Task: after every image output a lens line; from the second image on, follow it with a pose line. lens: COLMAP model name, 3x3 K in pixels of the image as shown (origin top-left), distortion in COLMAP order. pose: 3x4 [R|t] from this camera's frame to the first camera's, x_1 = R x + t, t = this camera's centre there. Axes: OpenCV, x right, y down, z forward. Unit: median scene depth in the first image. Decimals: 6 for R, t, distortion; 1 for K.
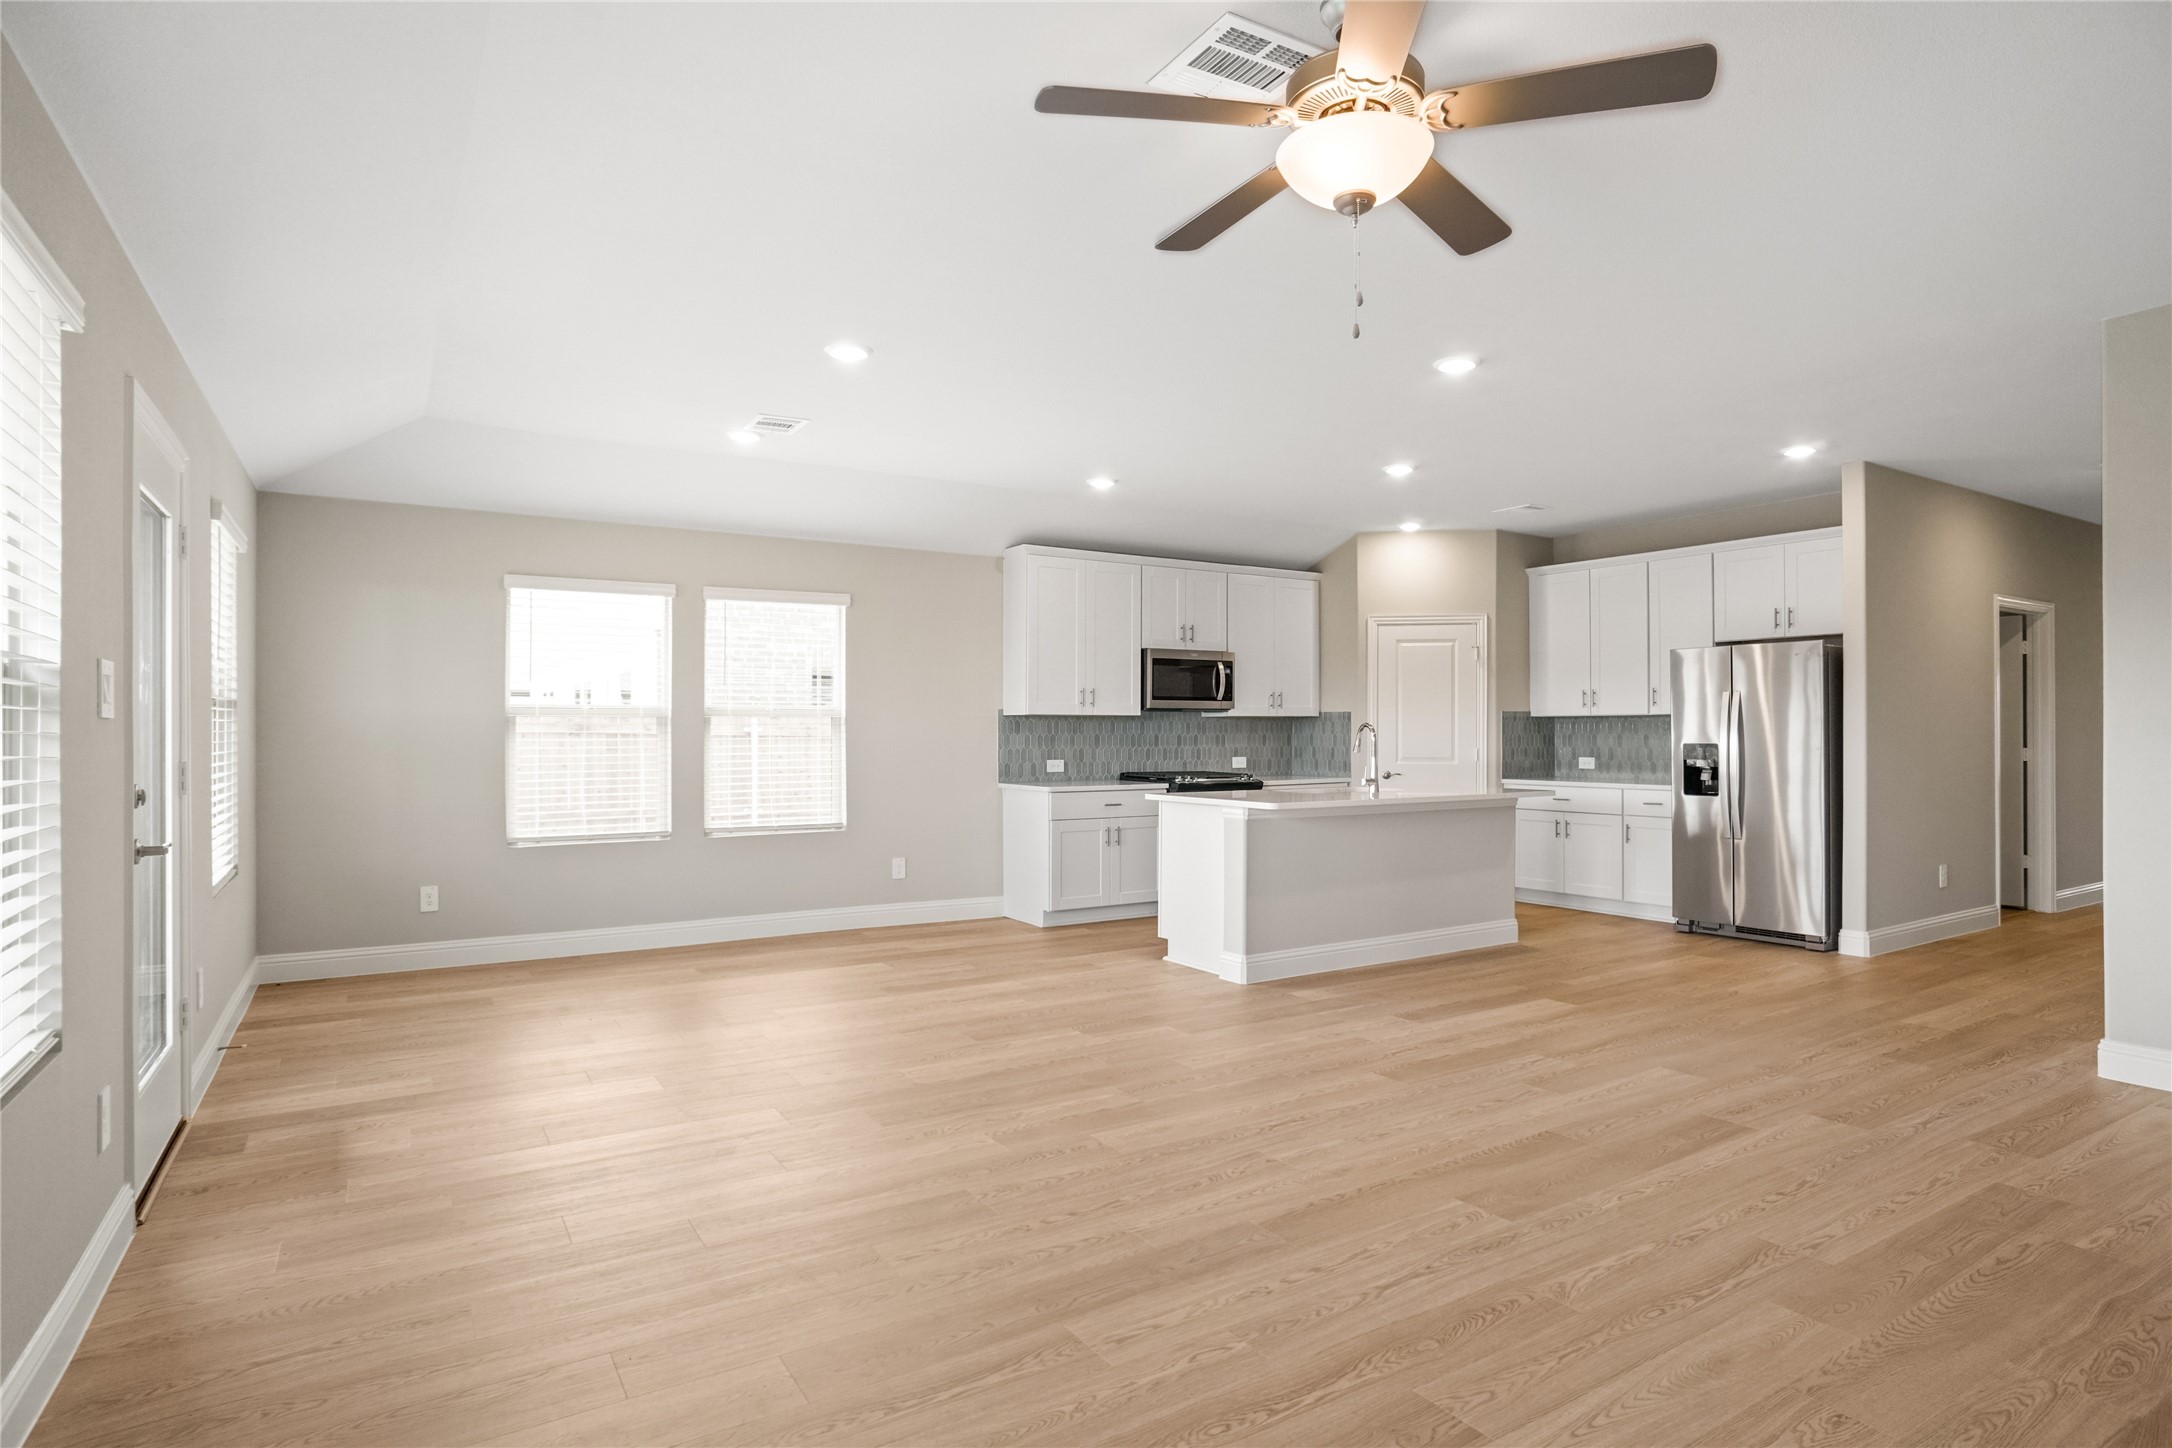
lens RADIAL K [[1147.6, 0, 1079.9], [0, 1147.6, 736.7], [0, 0, 1]] dist [-0.050956, 0.021524]
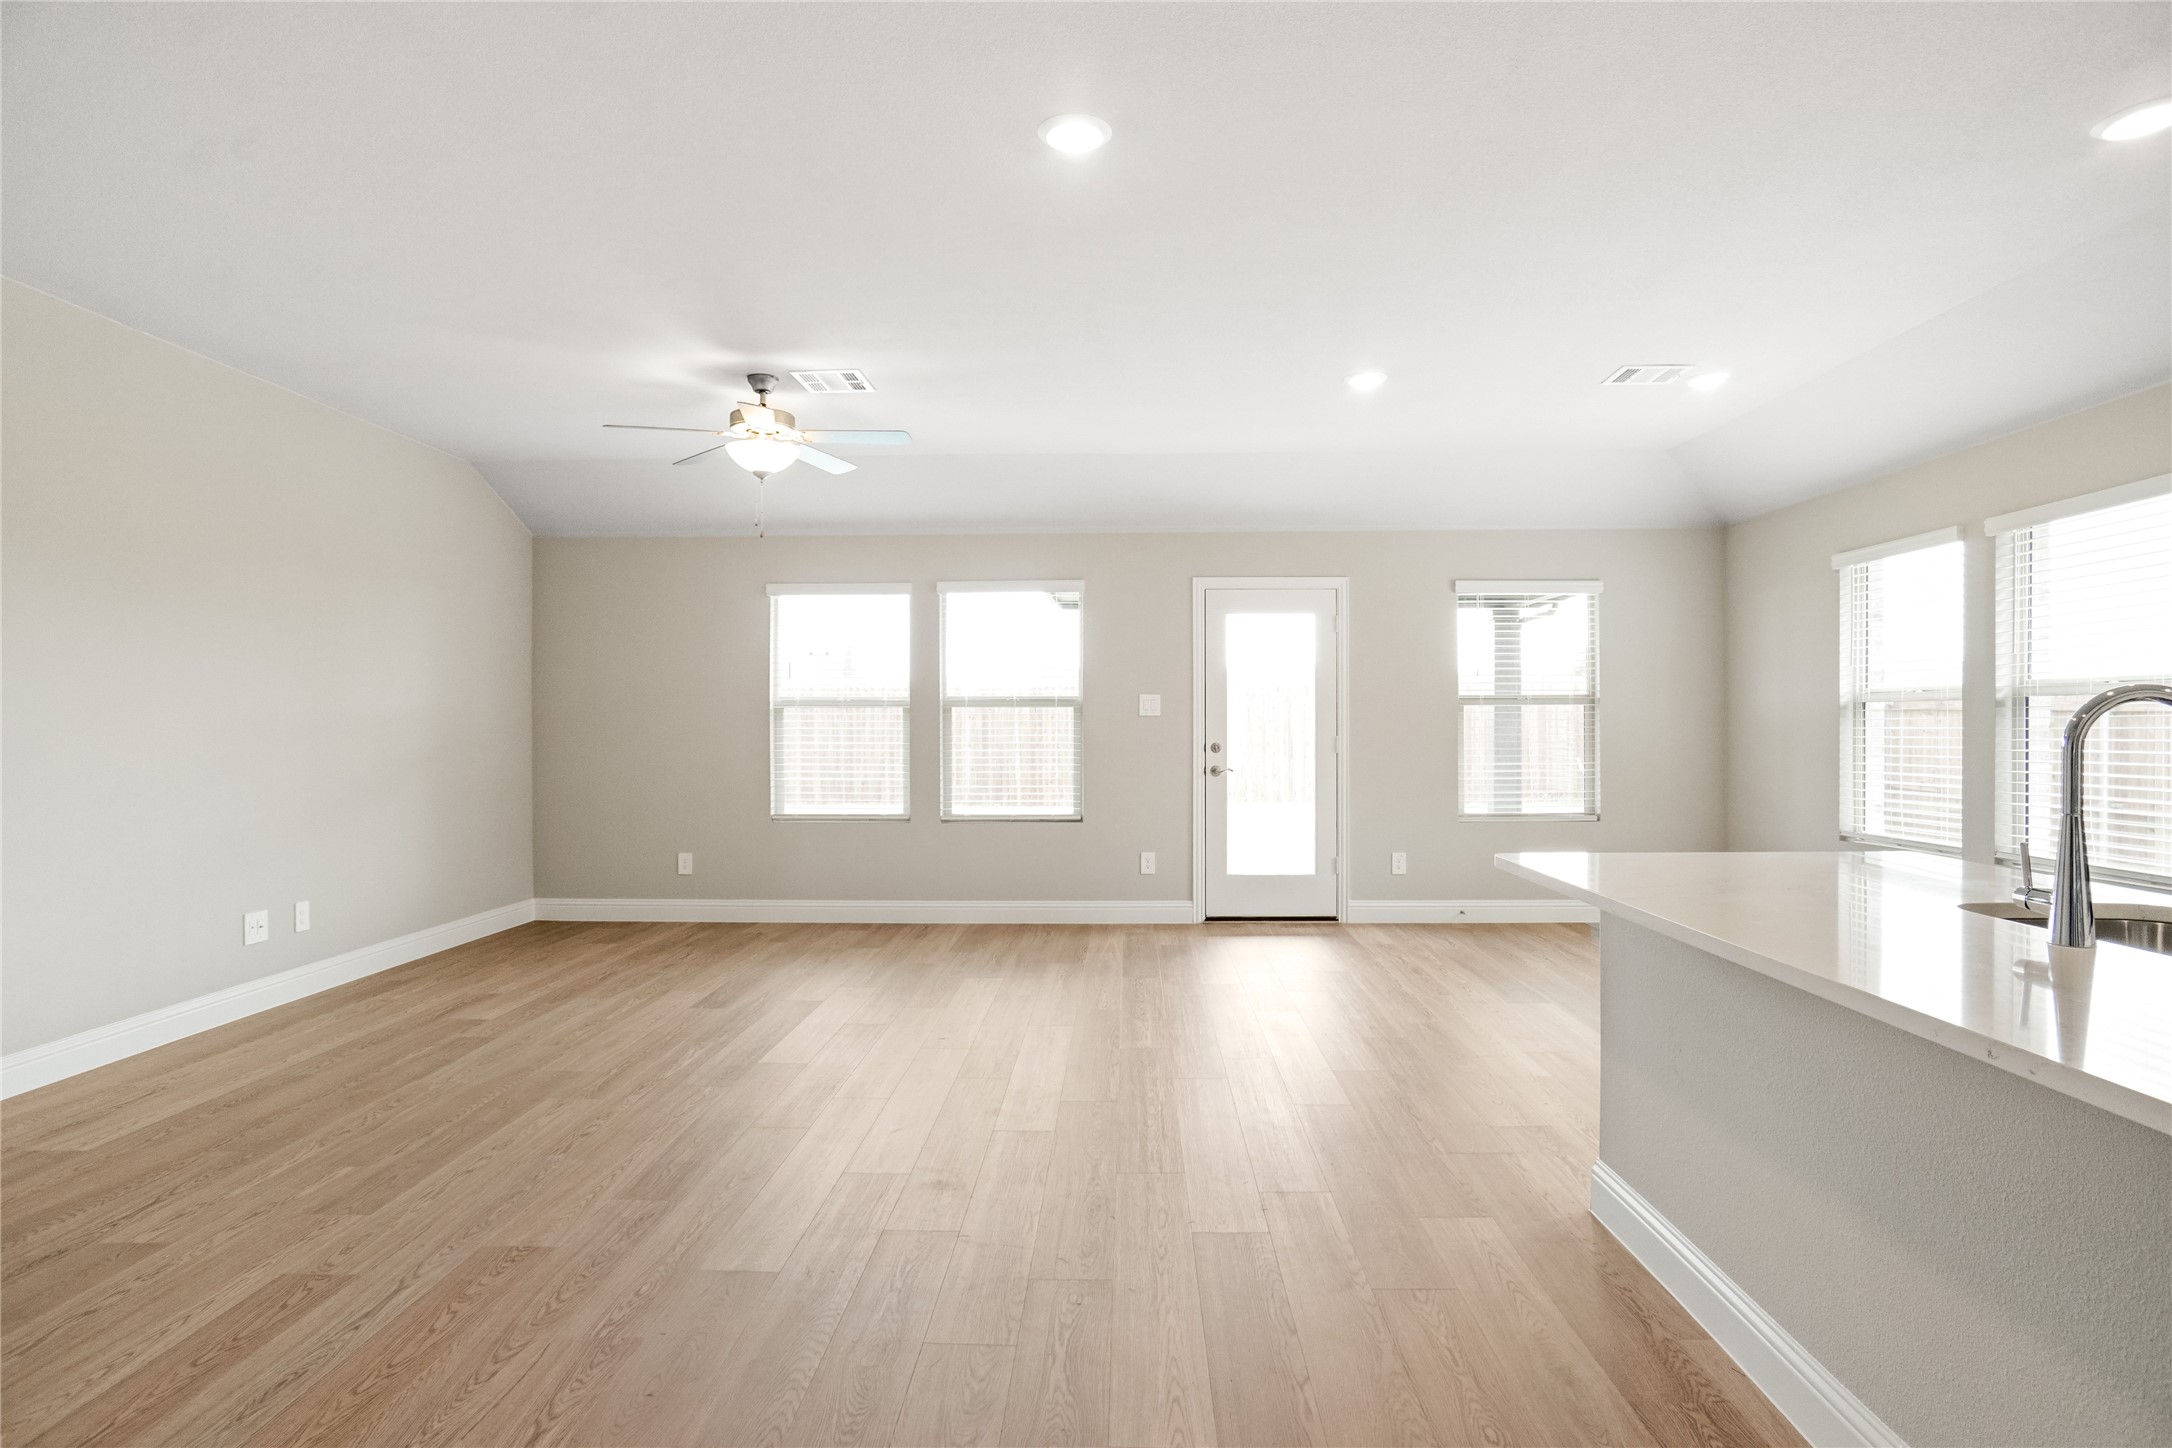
lens RADIAL K [[1147.6, 0, 1093.6], [0, 1147.6, 720.7], [0, 0, 1]] dist [-0.050956, 0.021524]
pose [[-0.551865, 0.000651, -0.833933, 0.490892], [0.004707, 0.999986, -0.002334, -0.002919], [0.833920, -0.005214, -0.551860, 0.782235]]
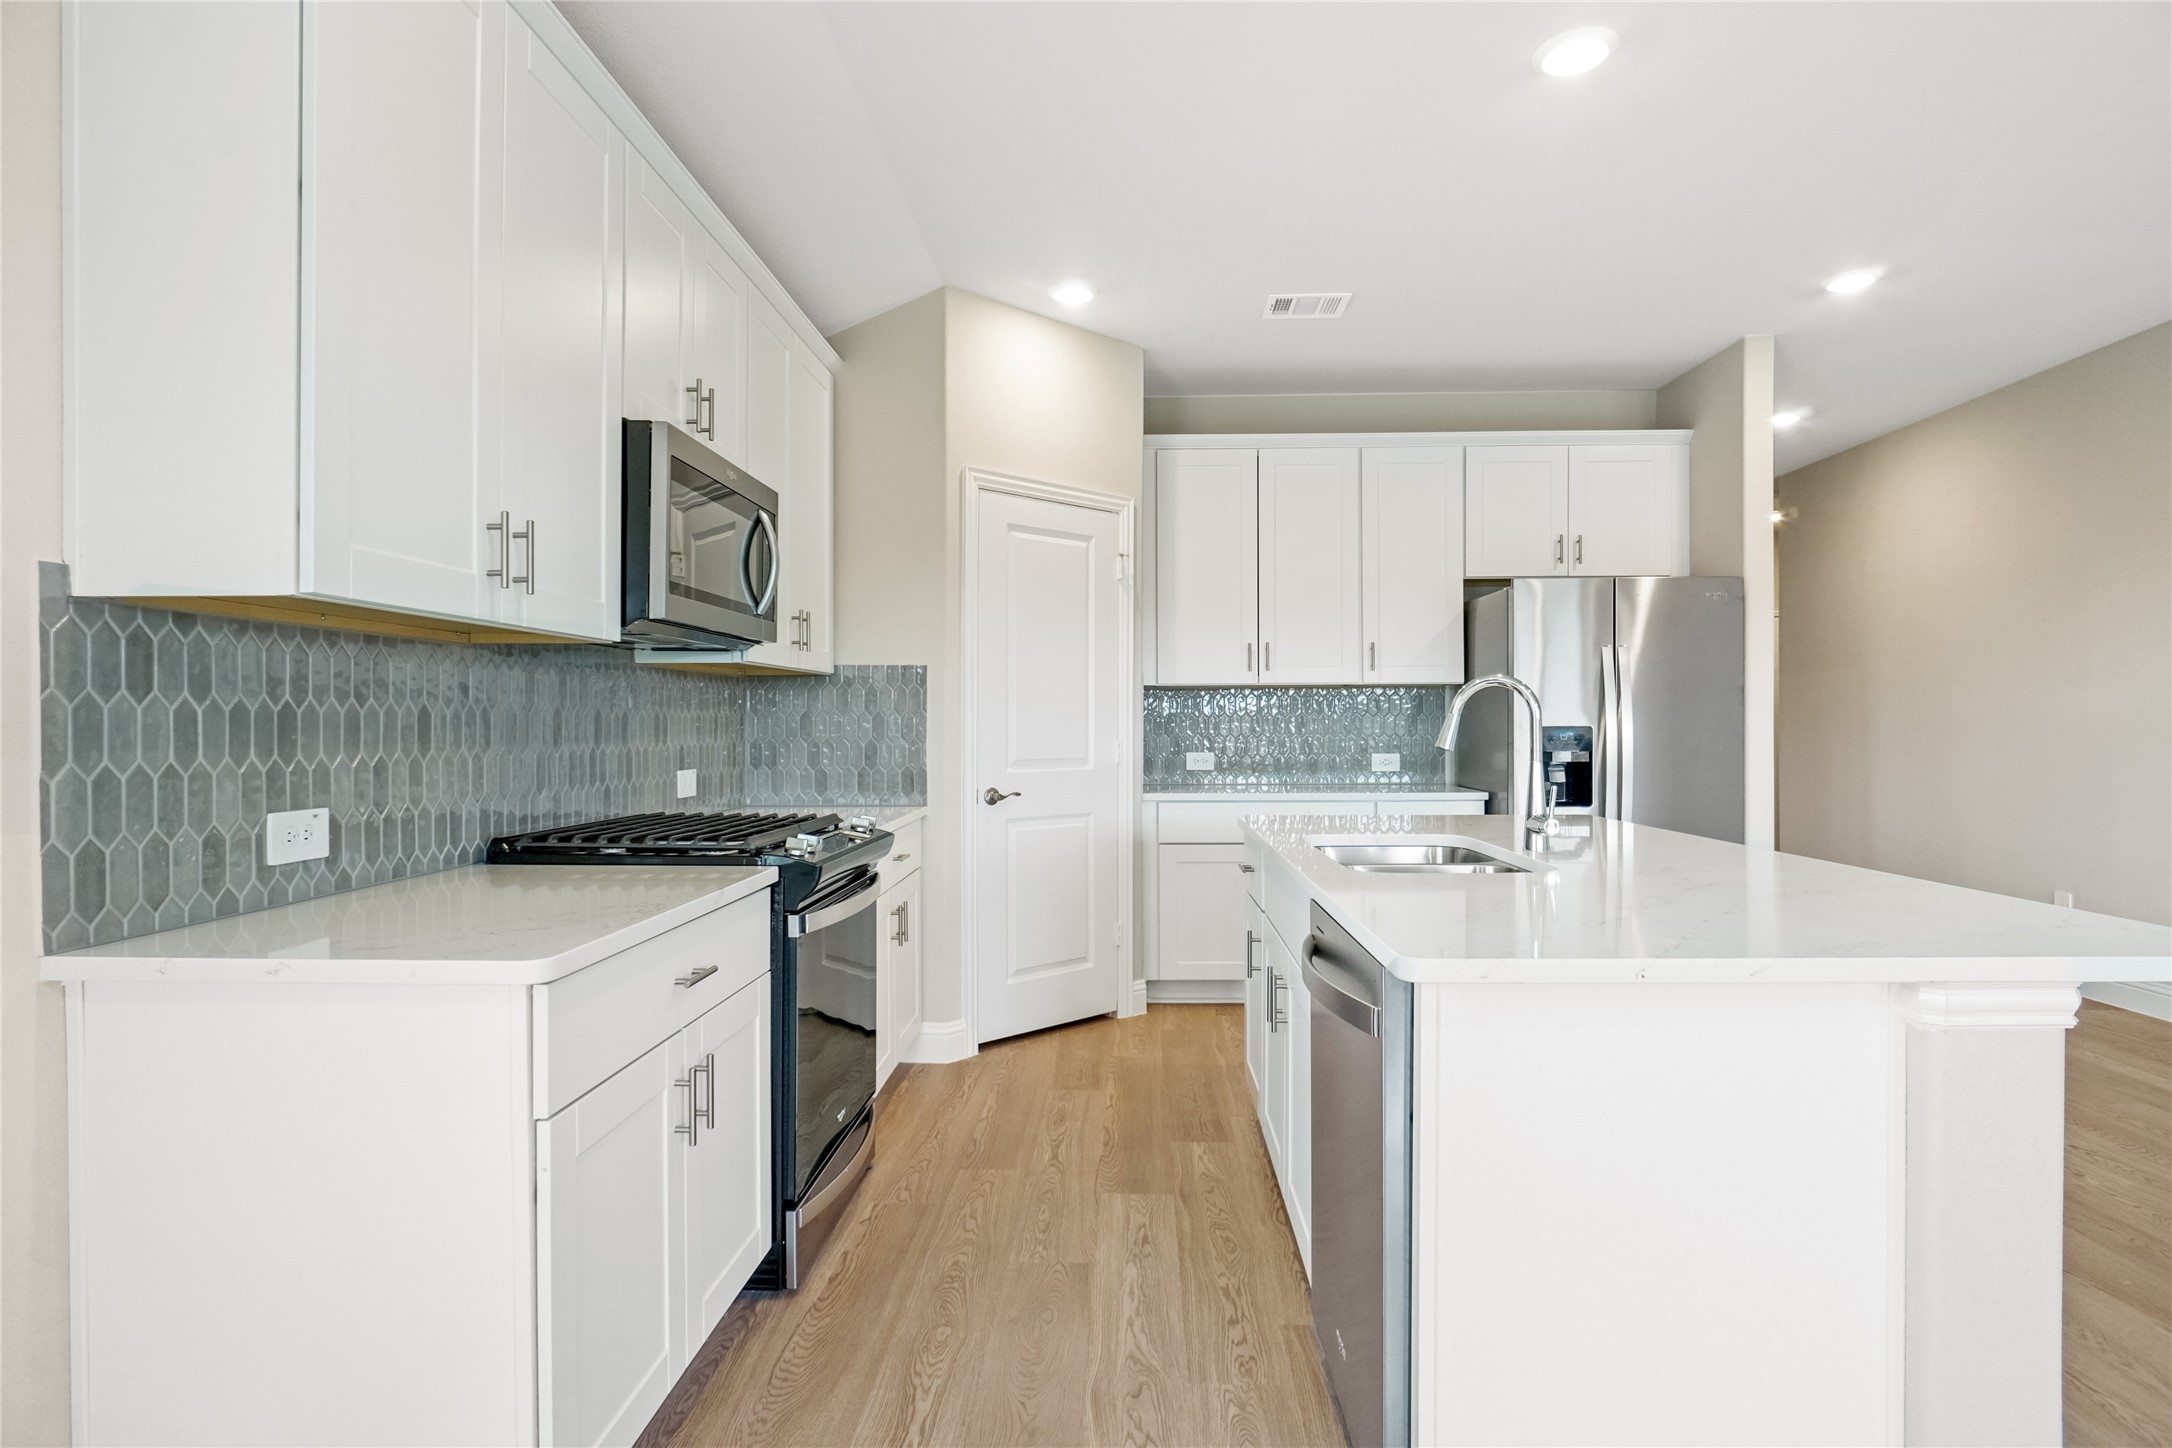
lens RADIAL K [[1147.6, 0, 1087.2], [0, 1147.6, 731.8], [0, 0, 1]] dist [-0.050956, 0.021524]
pose [[0.559250, -0.006359, 0.828975, -0.124463], [0.007129, 0.999970, 0.002862, 0.004692], [-0.828968, 0.004309, 0.559279, 0.746175]]
